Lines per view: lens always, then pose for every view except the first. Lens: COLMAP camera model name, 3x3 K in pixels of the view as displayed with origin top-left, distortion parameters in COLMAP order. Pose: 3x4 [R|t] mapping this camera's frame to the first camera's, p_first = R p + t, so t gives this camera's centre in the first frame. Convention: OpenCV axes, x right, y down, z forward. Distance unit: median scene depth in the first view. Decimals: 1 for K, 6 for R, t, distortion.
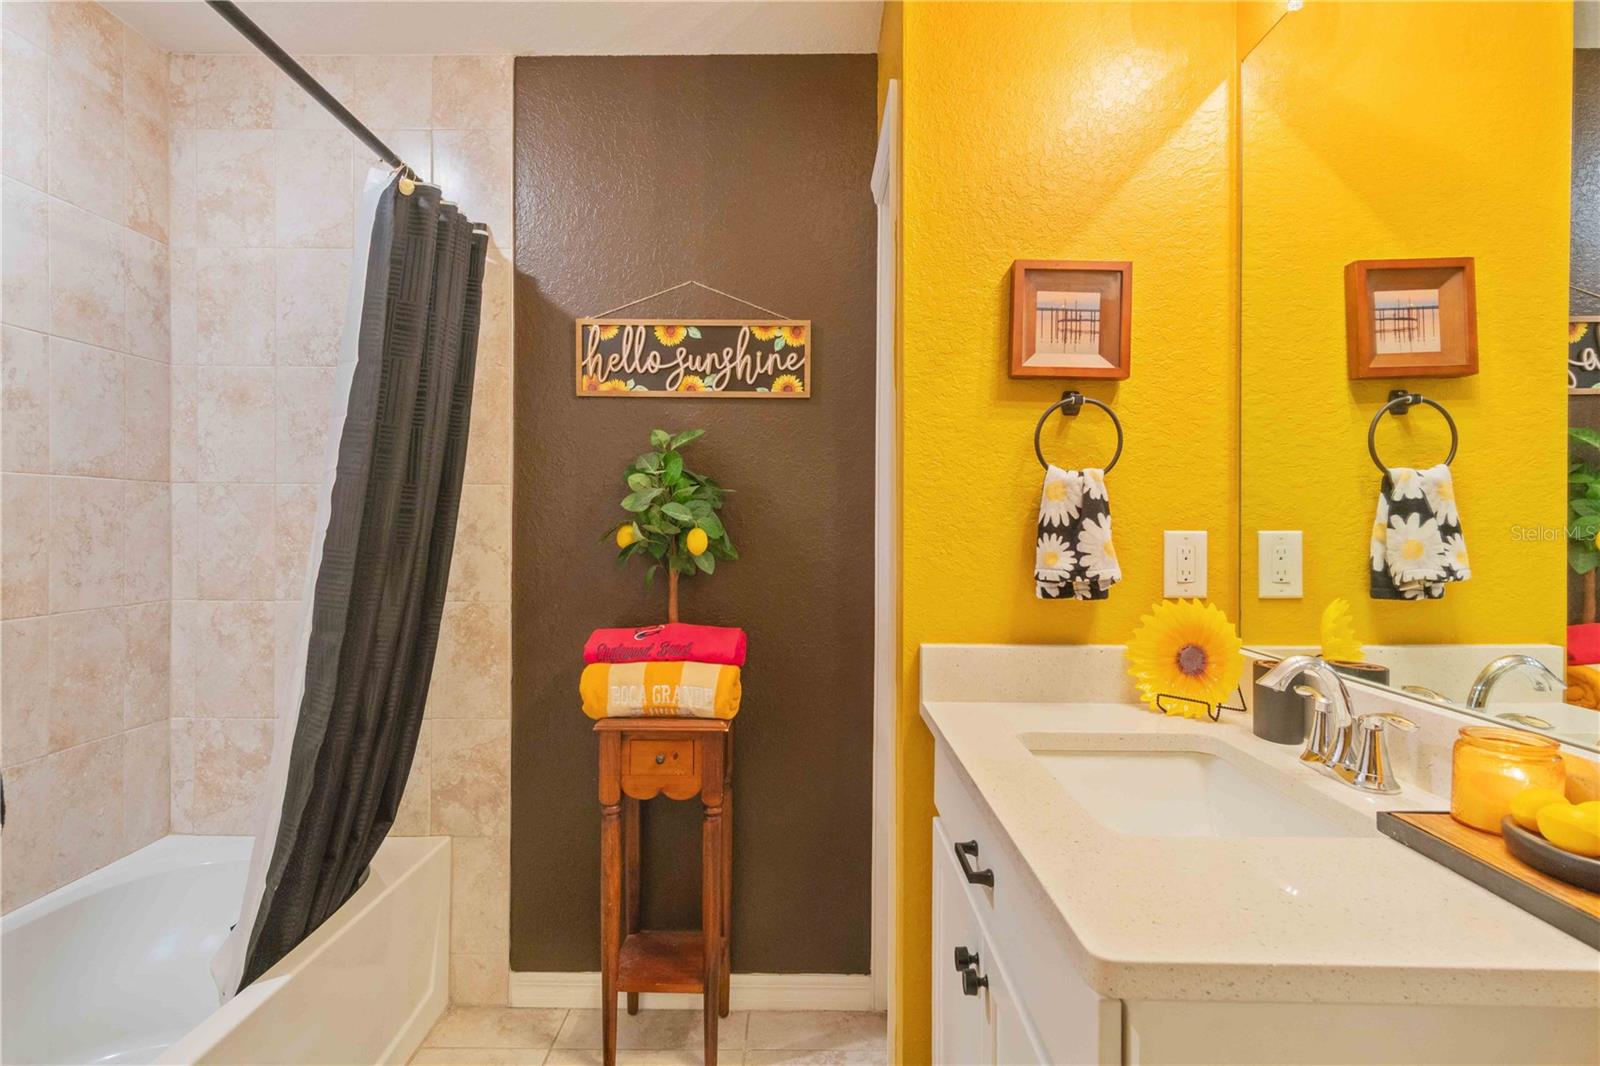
lens RADIAL K [[842.0, 0, 797.9], [0, 842.0, 523.7], [0, 0, 1]] dist [0.002092, 0.002746]
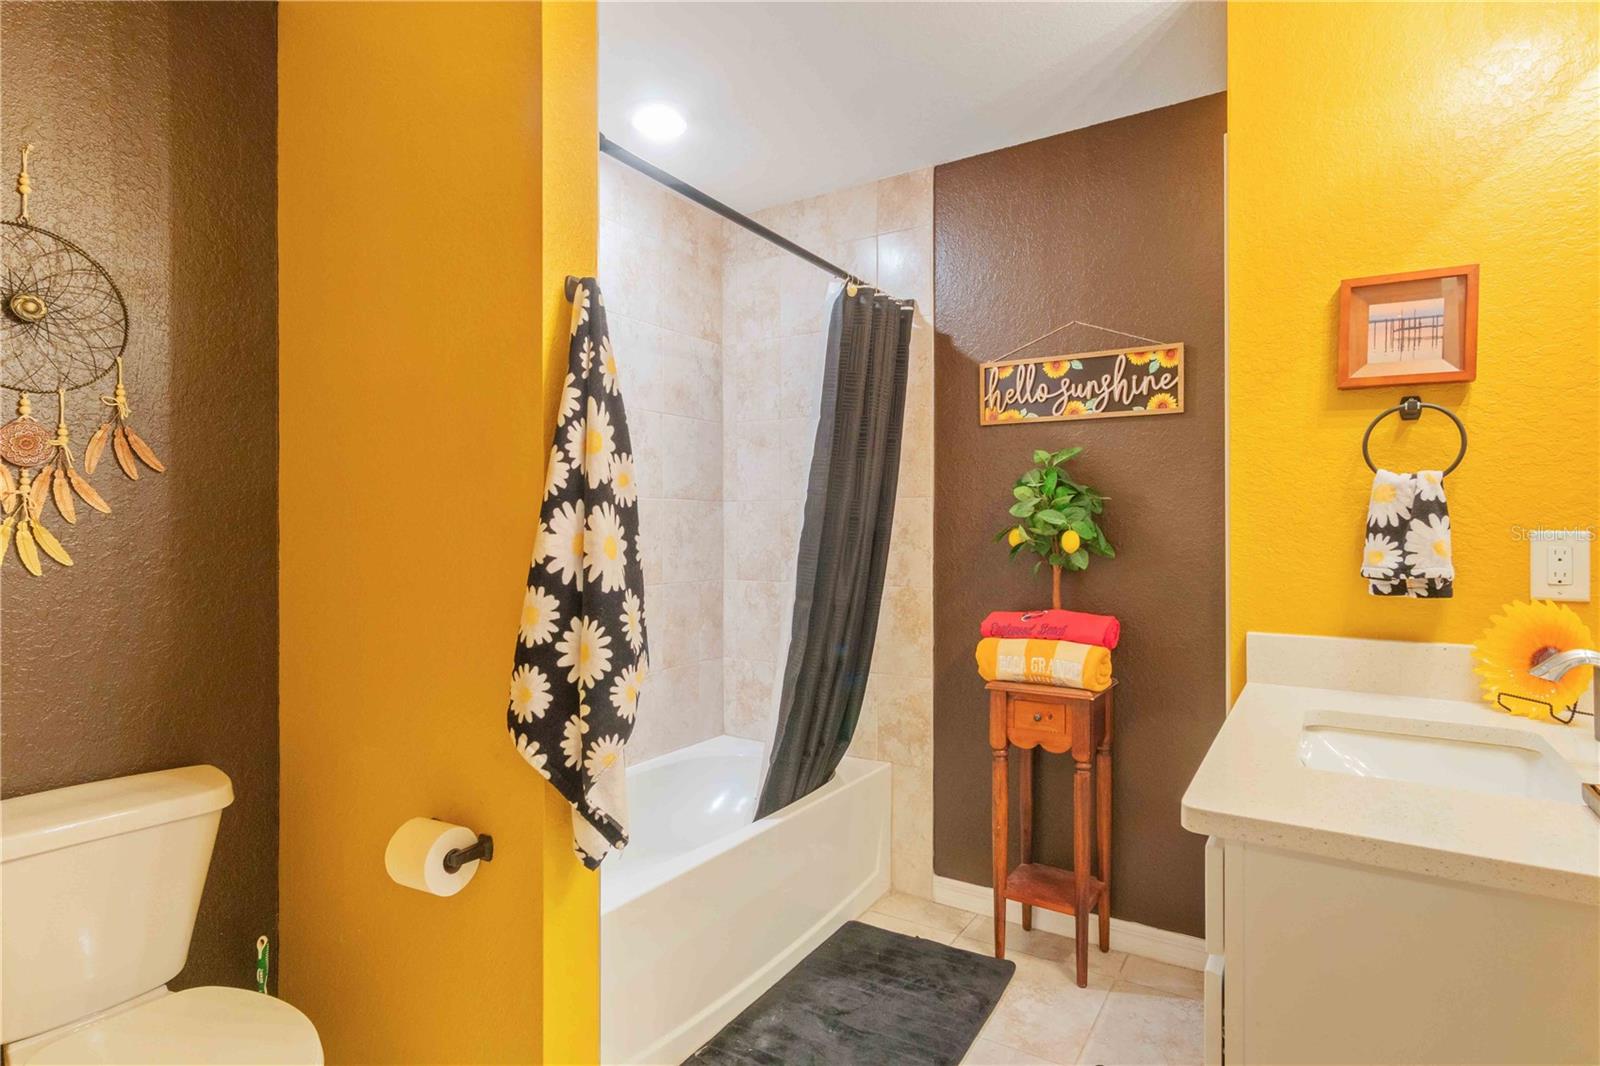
lens RADIAL K [[842.0, 0, 797.9], [0, 842.0, 523.7], [0, 0, 1]] dist [0.002092, 0.002746]
pose [[0.845579, -0.006893, -0.533805, 0.199722], [0.003291, 0.999965, -0.007701, 0.003849], [0.533839, 0.004755, 0.845572, -0.232474]]
